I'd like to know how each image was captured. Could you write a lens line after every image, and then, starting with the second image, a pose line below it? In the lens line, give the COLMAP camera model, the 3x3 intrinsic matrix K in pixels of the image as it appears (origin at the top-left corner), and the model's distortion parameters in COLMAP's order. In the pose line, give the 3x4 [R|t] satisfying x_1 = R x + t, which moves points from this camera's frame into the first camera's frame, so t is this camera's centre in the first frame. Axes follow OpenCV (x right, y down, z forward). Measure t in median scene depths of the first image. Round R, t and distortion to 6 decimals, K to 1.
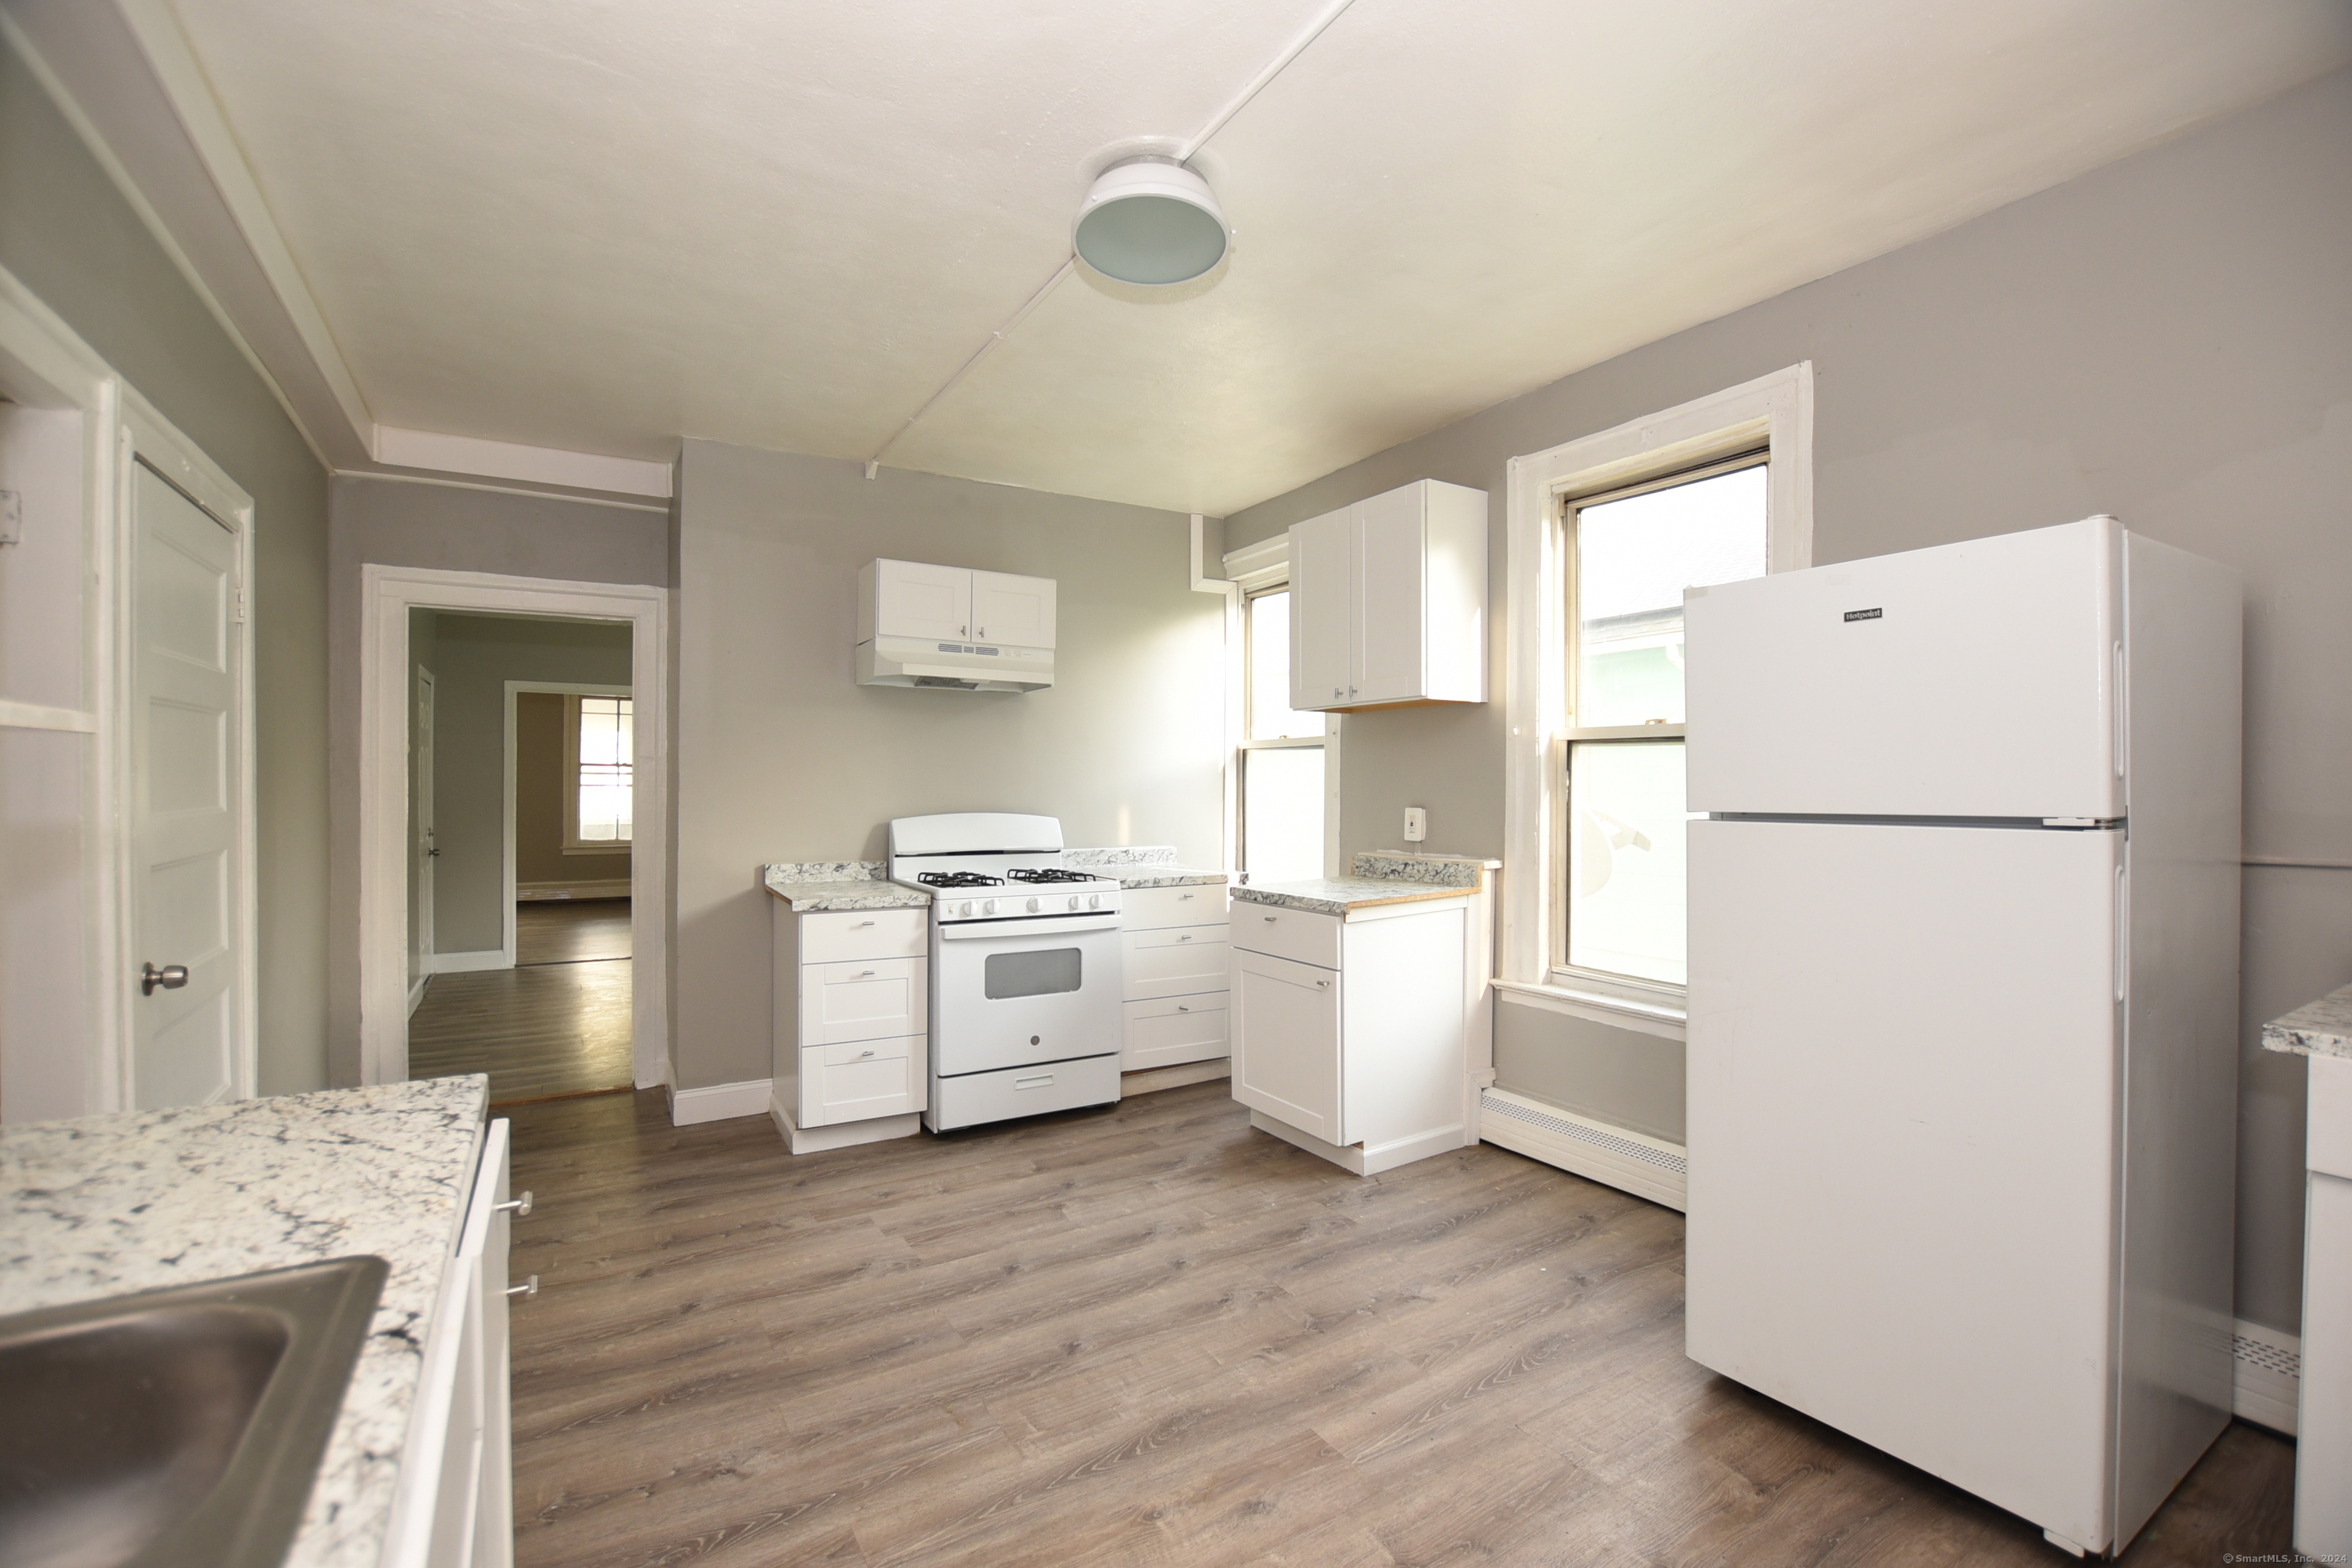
lens RADIAL K [[1035.4, 0, 1170.9], [0, 1035.4, 793.5], [0, 0, 1]] dist [-0.032225, 0.003540]
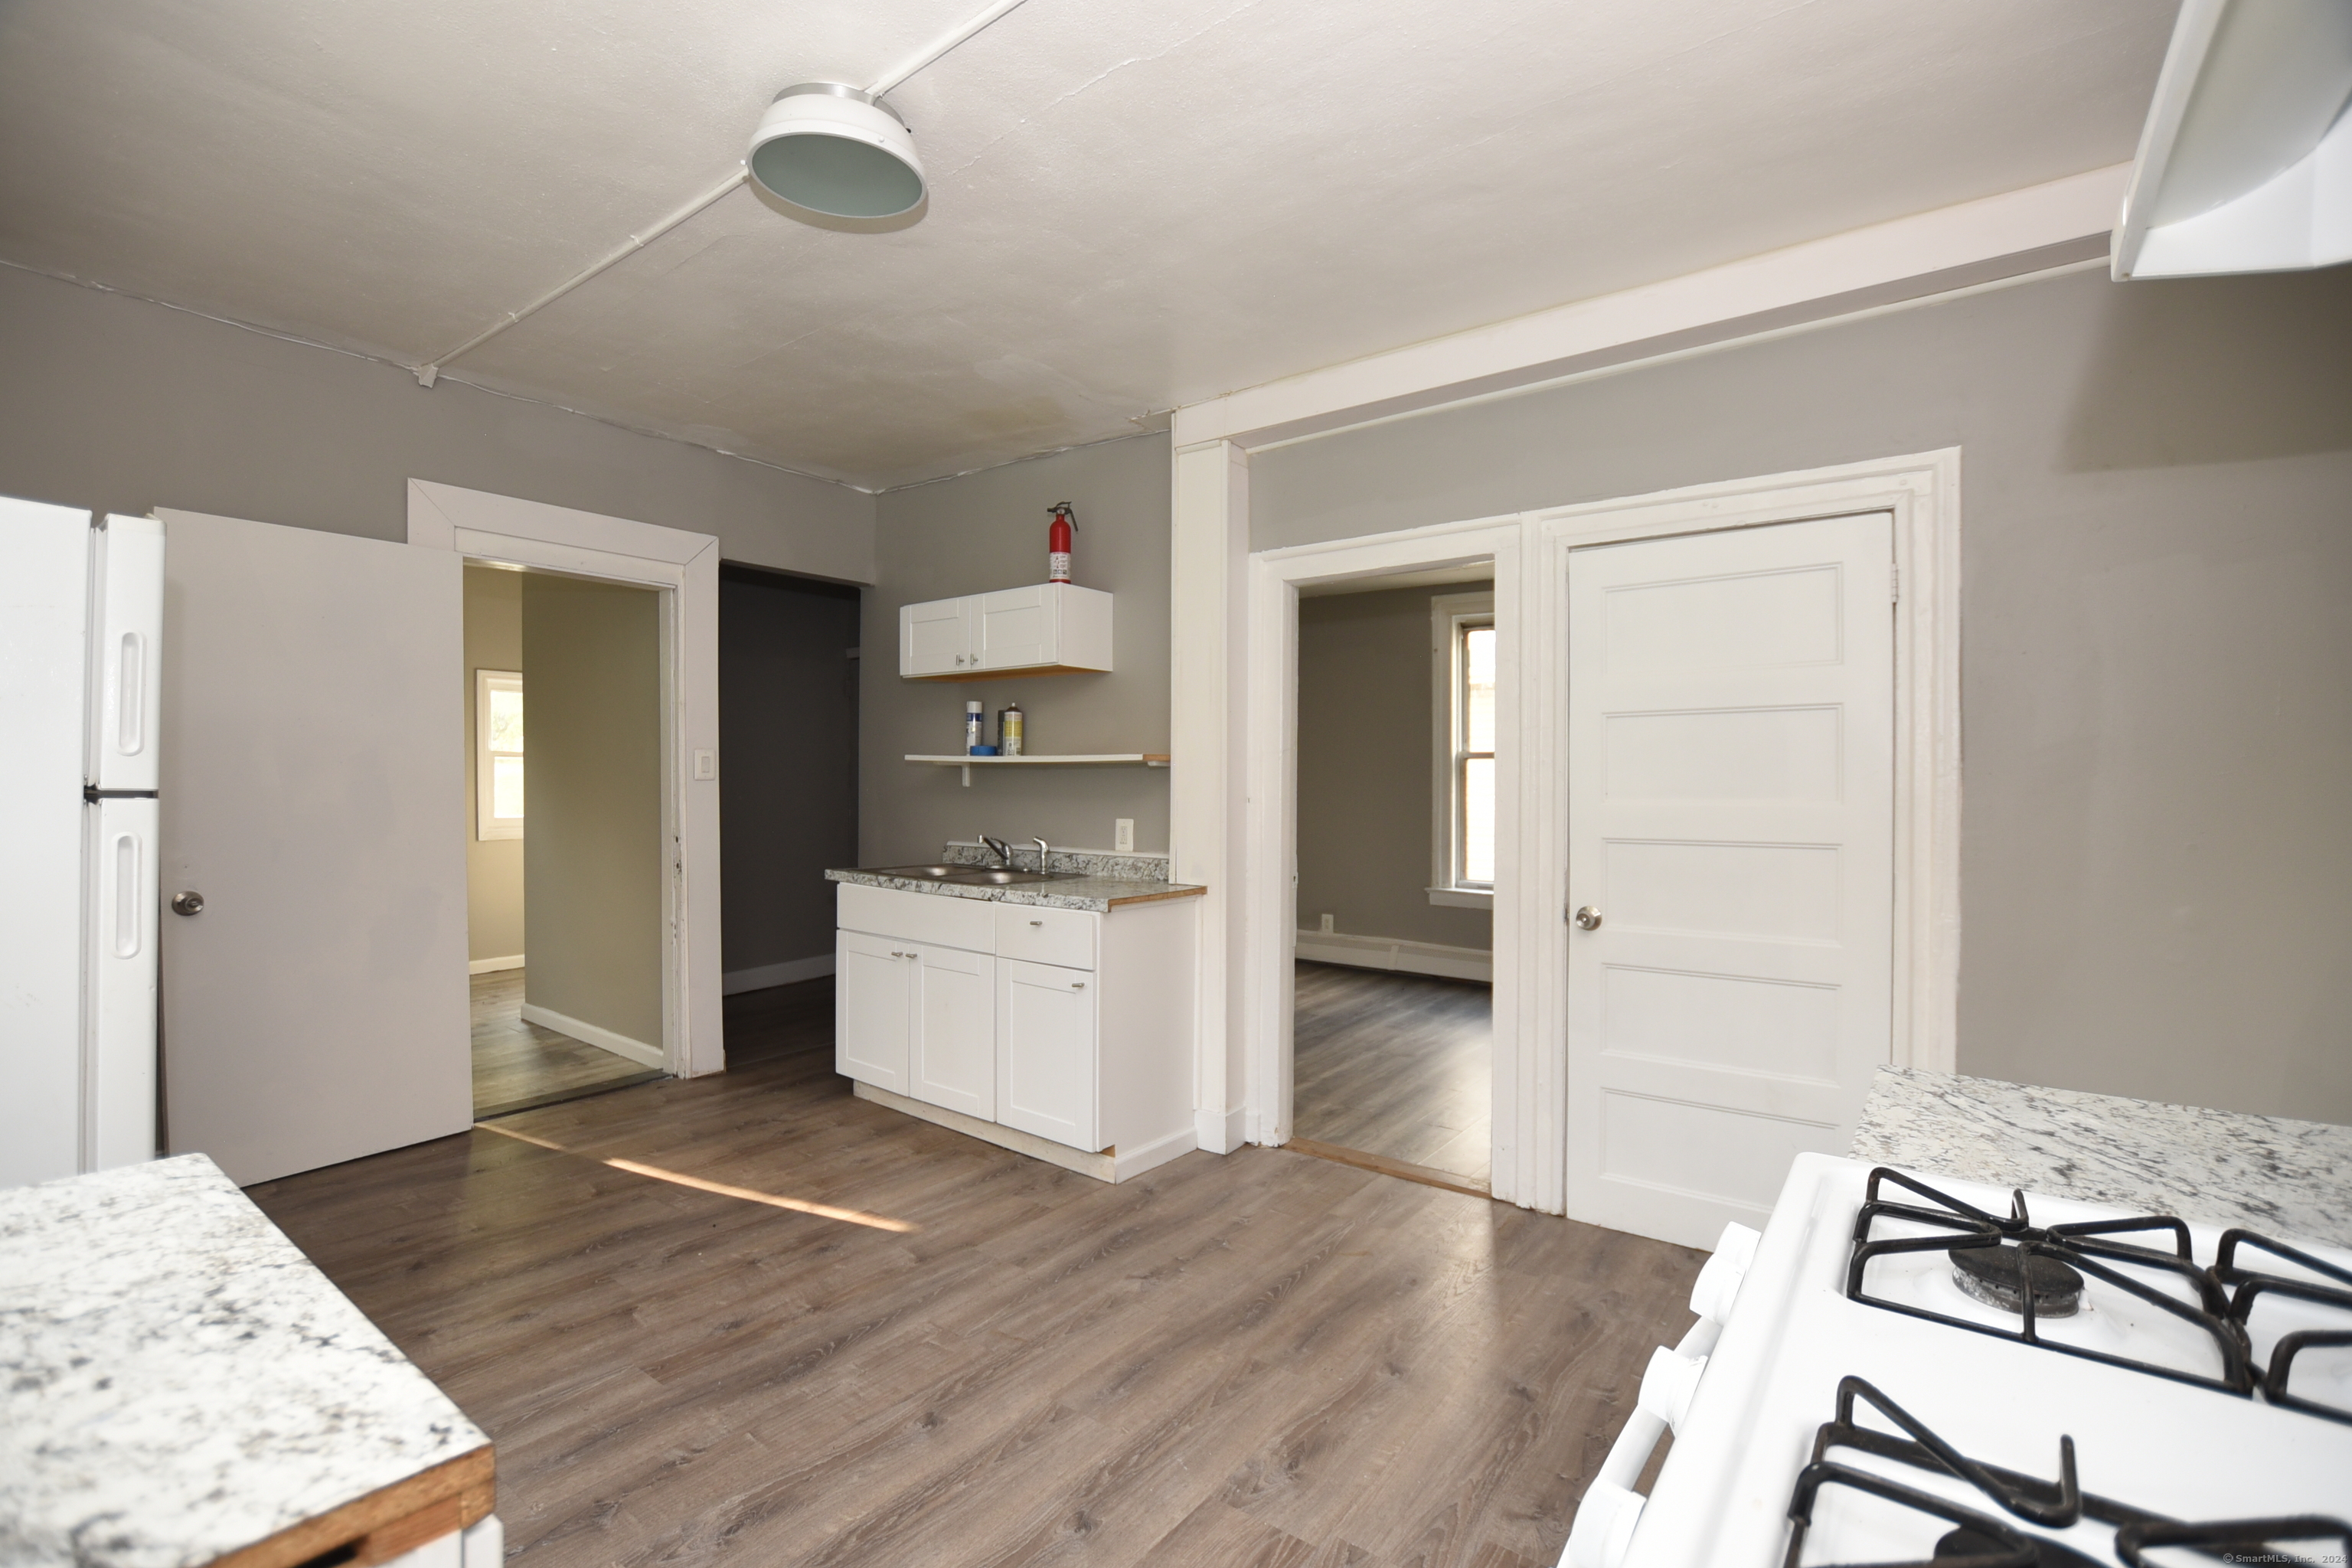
lens RADIAL K [[1035.4, 0, 1172.5], [0, 1035.4, 791.1], [0, 0, 1]] dist [-0.032225, 0.003540]
pose [[-0.928978, -0.006649, -0.370074, 0.024864], [-0.012077, 0.999851, 0.012351, -0.000469], [0.369937, 0.015943, -0.928920, 1.285912]]
